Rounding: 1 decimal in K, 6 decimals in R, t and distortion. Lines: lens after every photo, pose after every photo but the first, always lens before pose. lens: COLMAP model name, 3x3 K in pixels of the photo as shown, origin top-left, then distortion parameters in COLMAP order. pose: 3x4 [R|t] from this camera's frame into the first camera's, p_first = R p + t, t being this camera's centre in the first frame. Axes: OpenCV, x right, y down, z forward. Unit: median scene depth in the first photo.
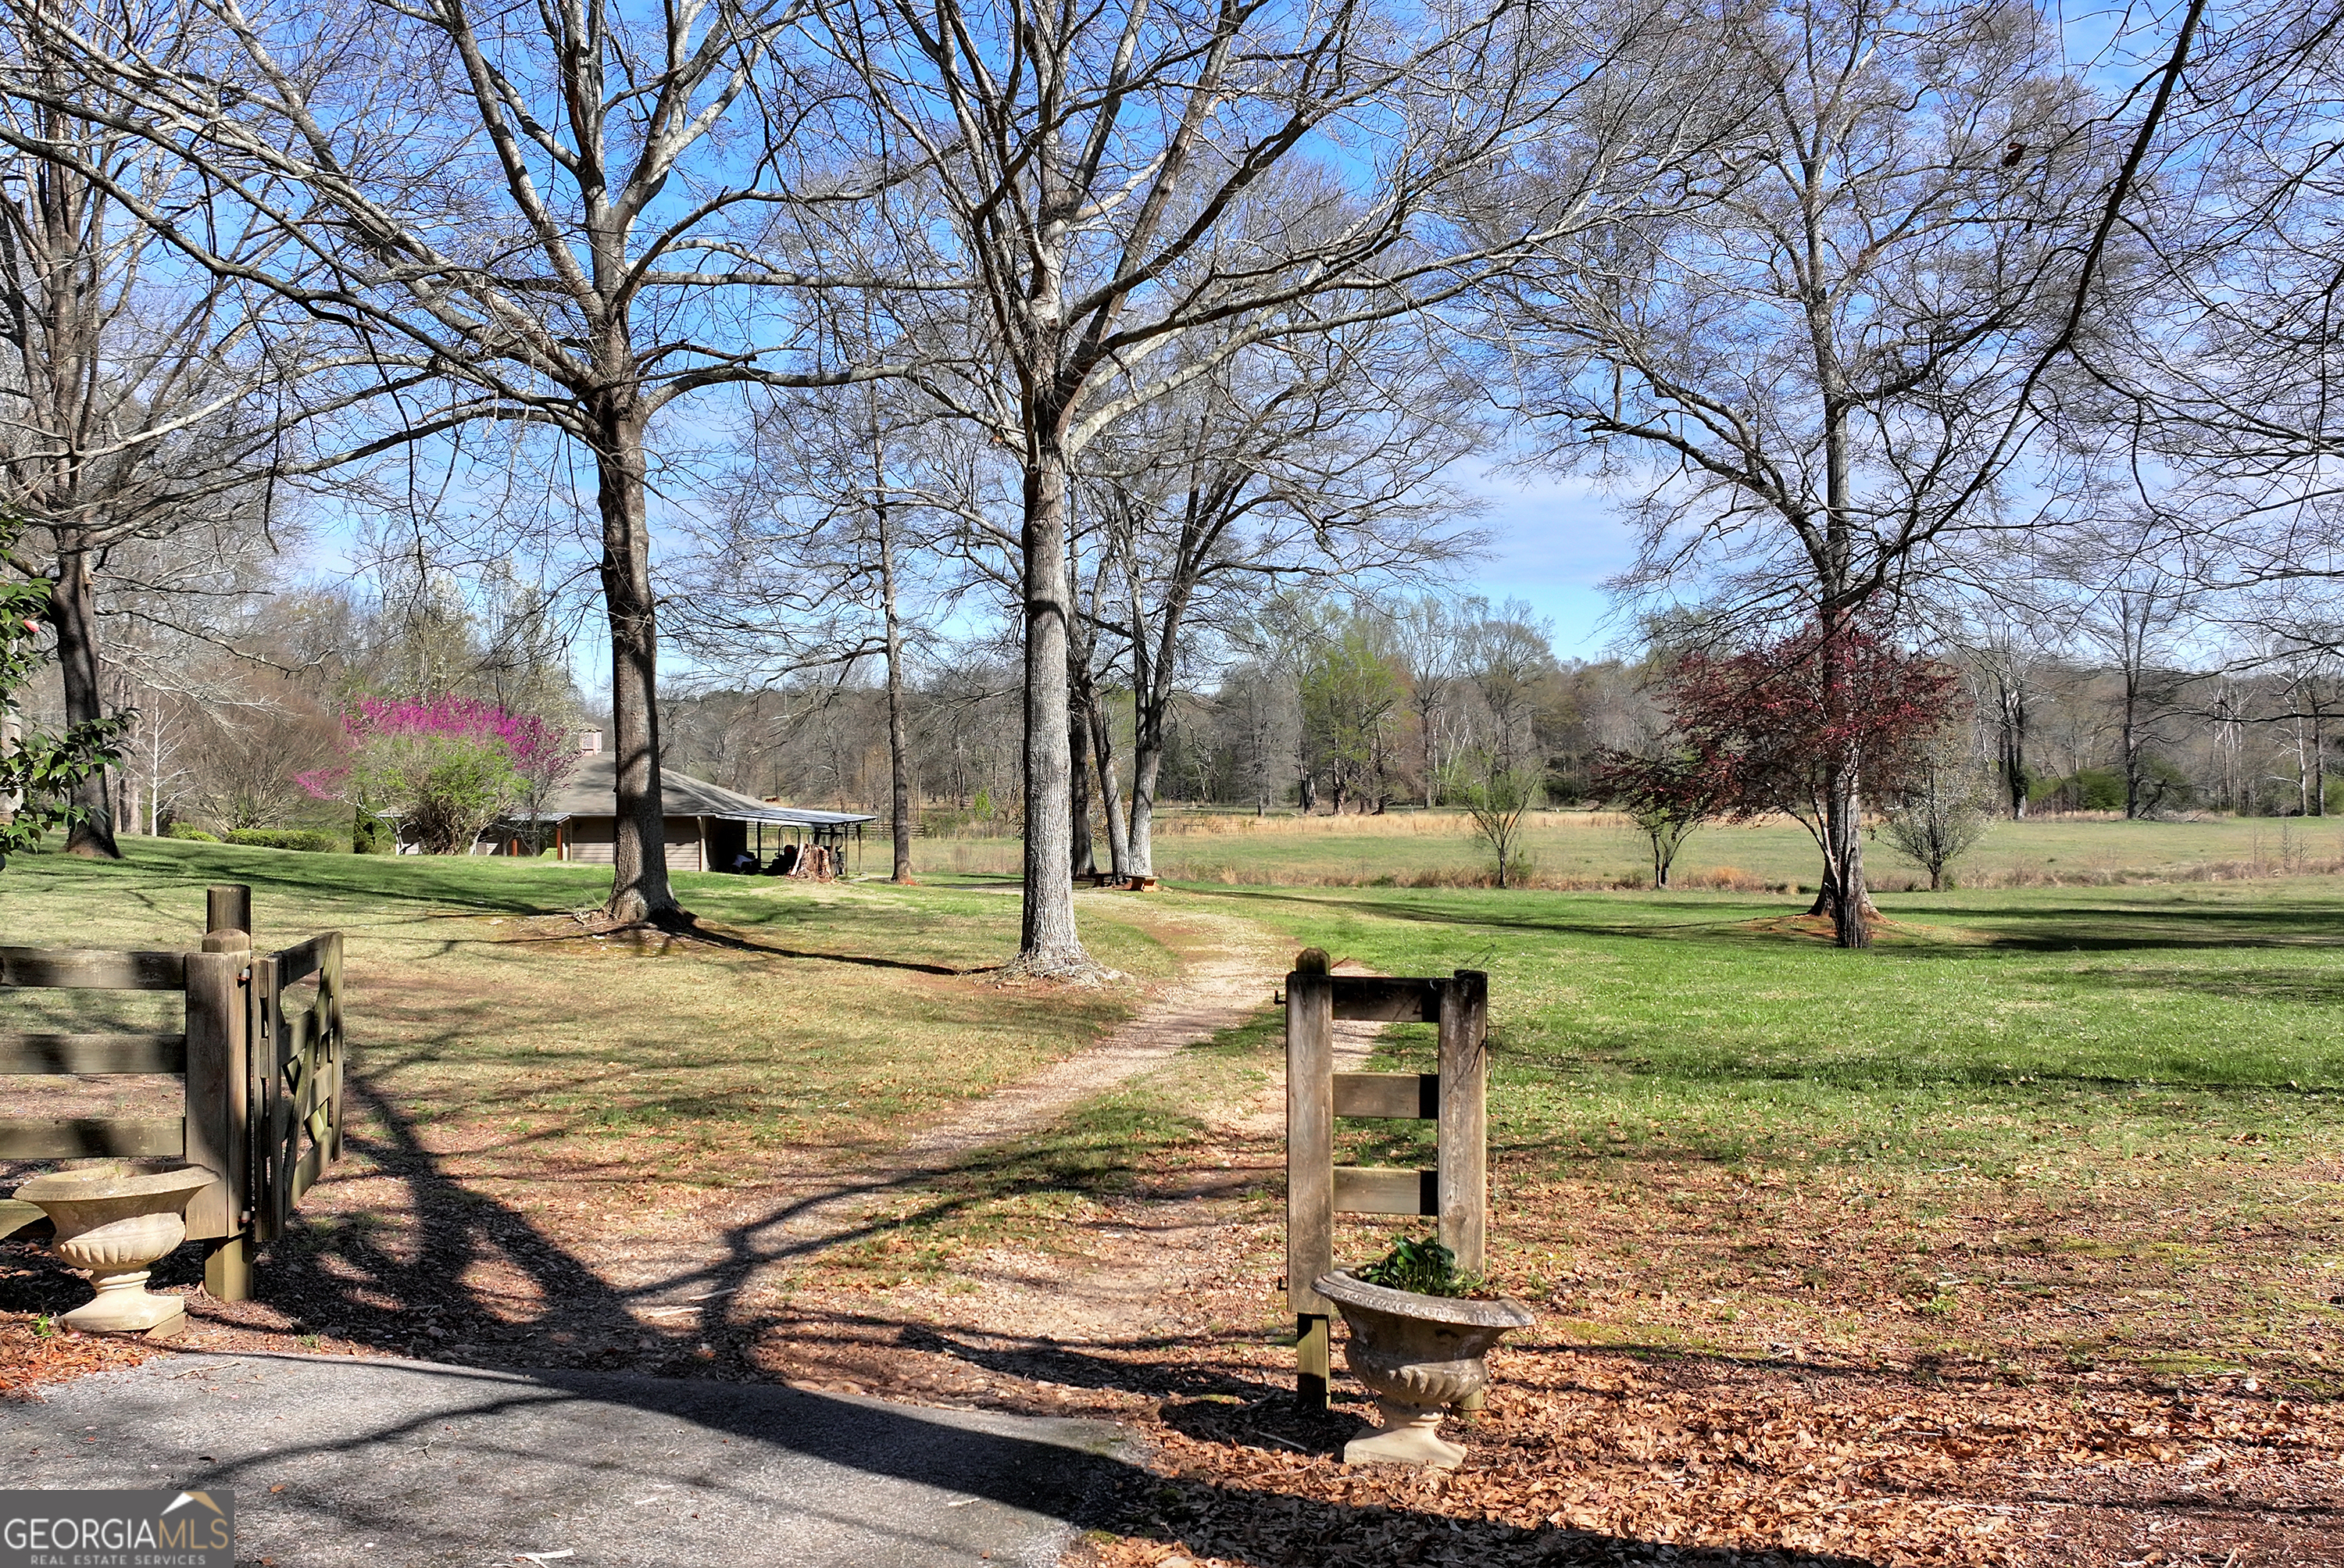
lens RADIAL K [[1914.5, 0, 1173.2], [0, 1914.5, 801.5], [0, 0, 1]] dist [0.009024, -0.016467]
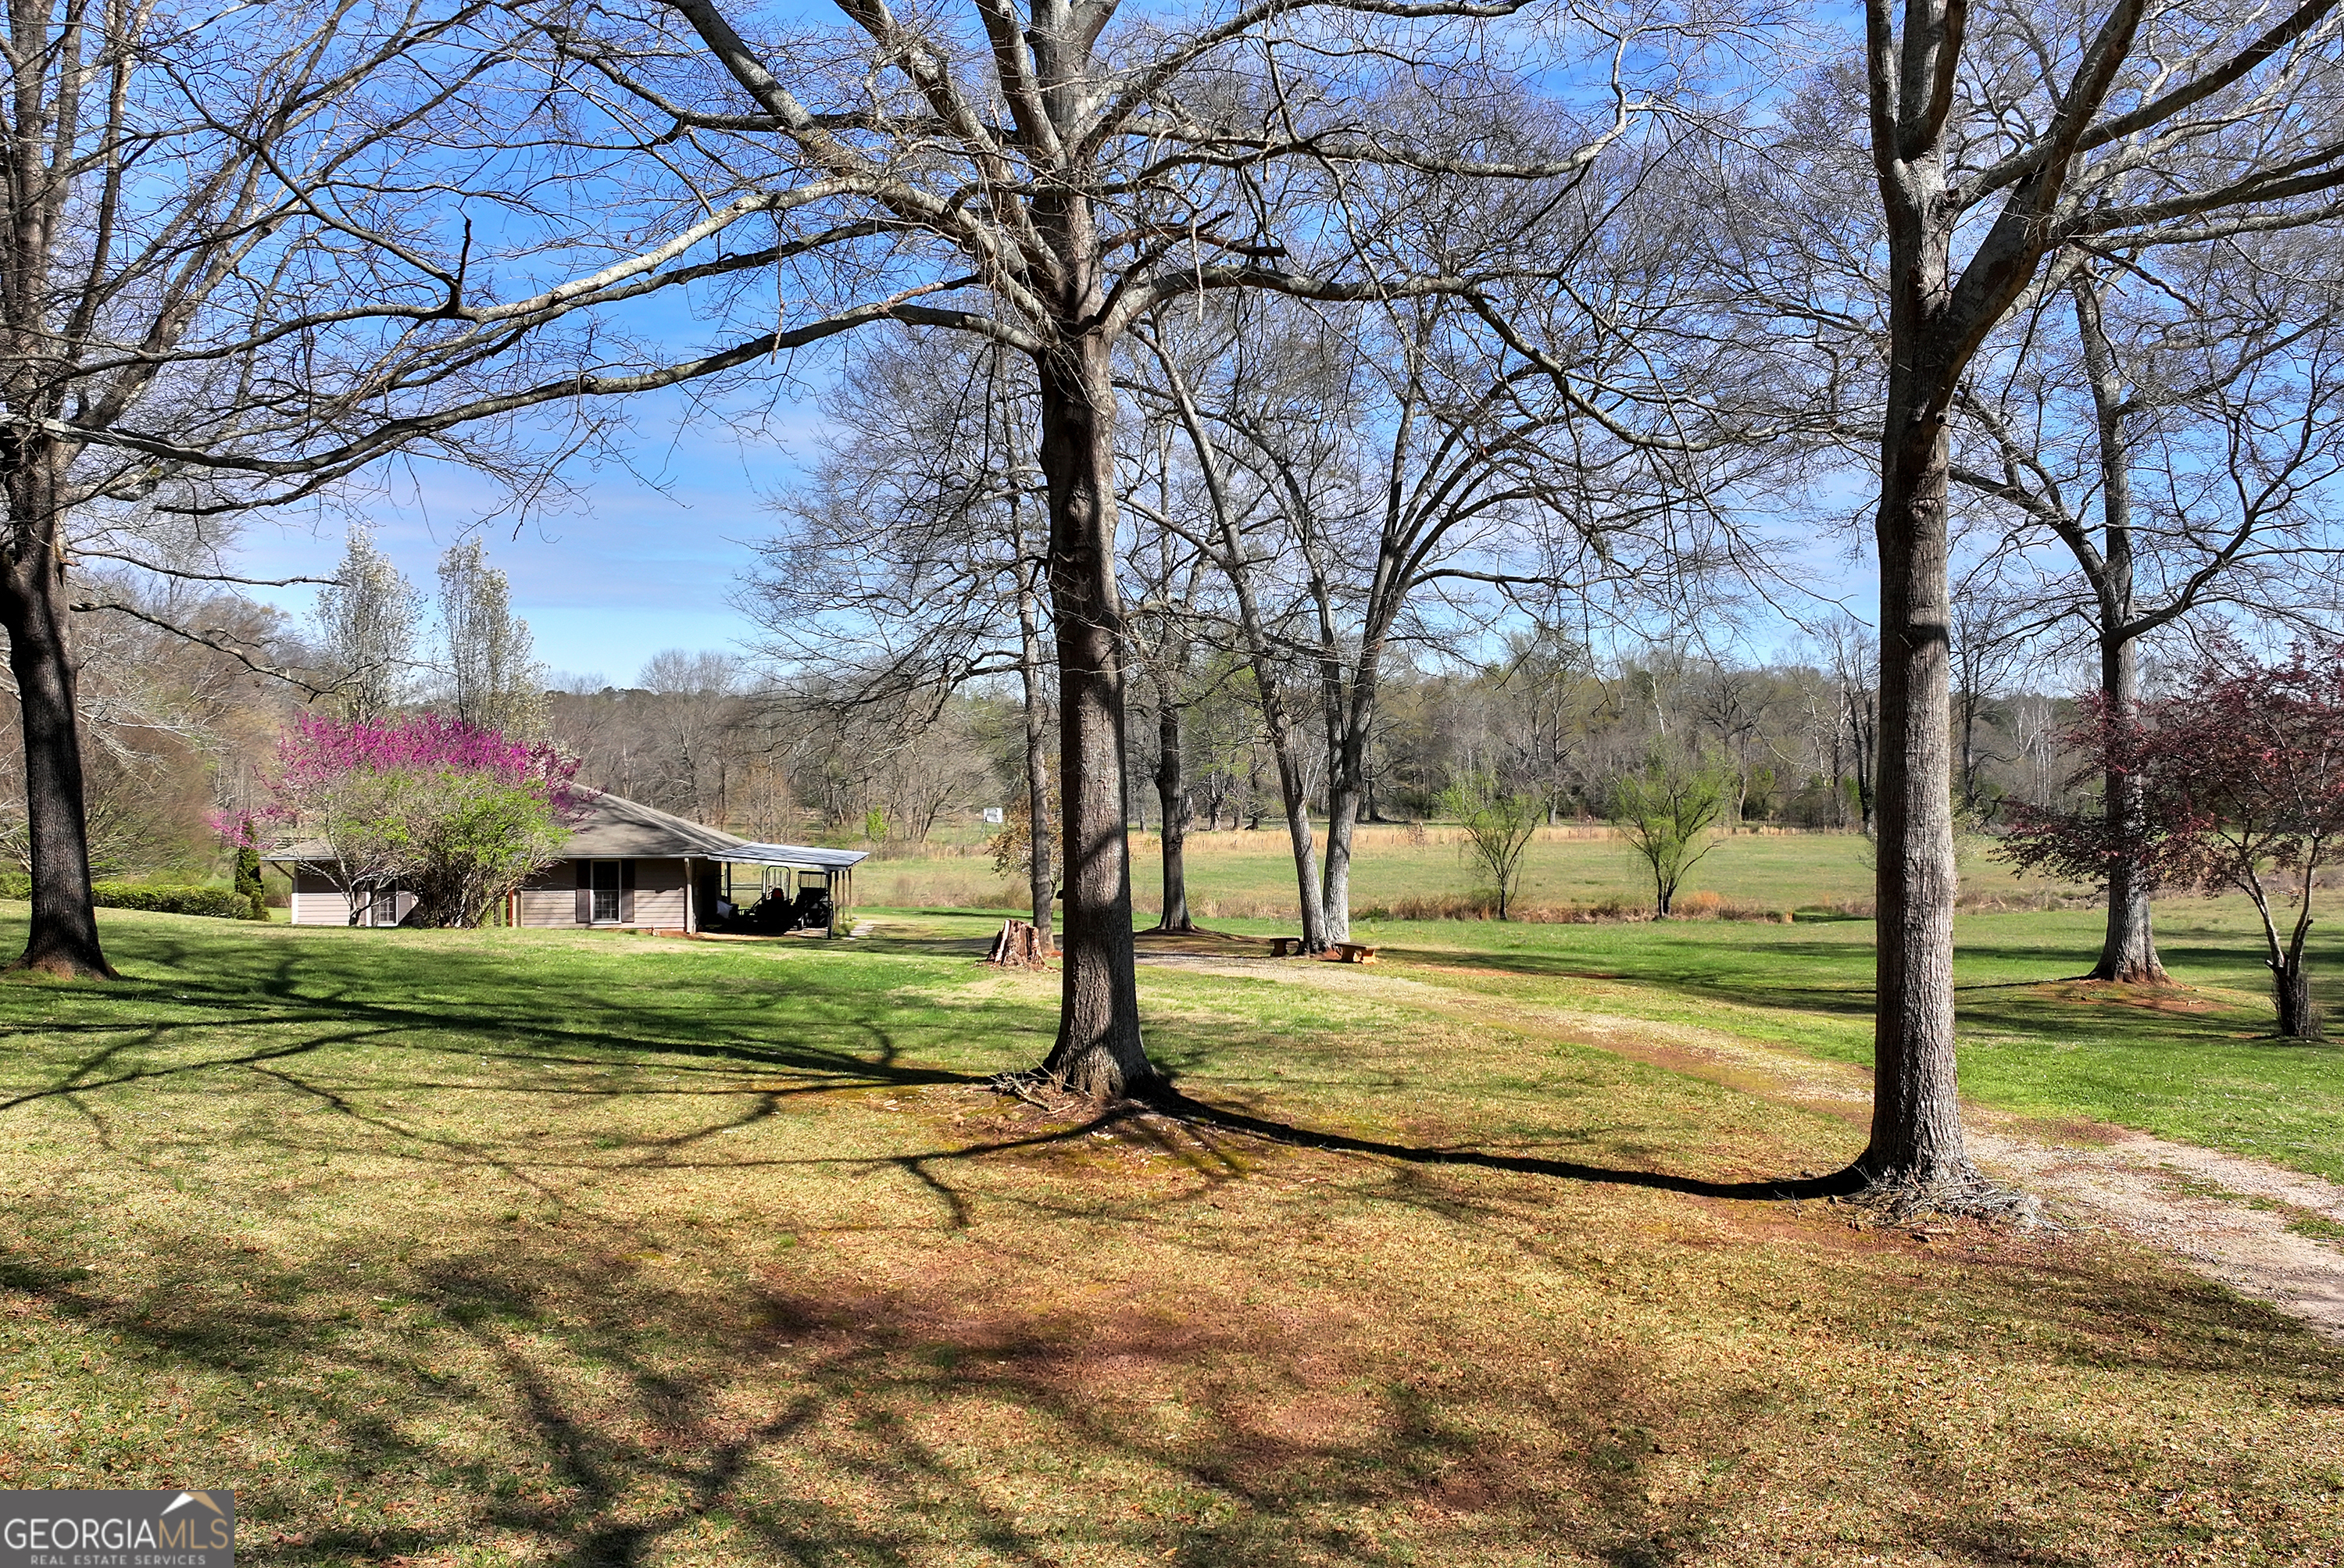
lens RADIAL K [[1778.5, 0, 1172.3], [0, 1778.5, 762.3], [0, 0, 1]] dist [0.011403, 0.002306]
pose [[0.981891, 0.003465, 0.189414, -0.242675], [-0.000171, 0.999849, -0.017402, -0.026744], [-0.189446, 0.017054, 0.981743, 0.255566]]
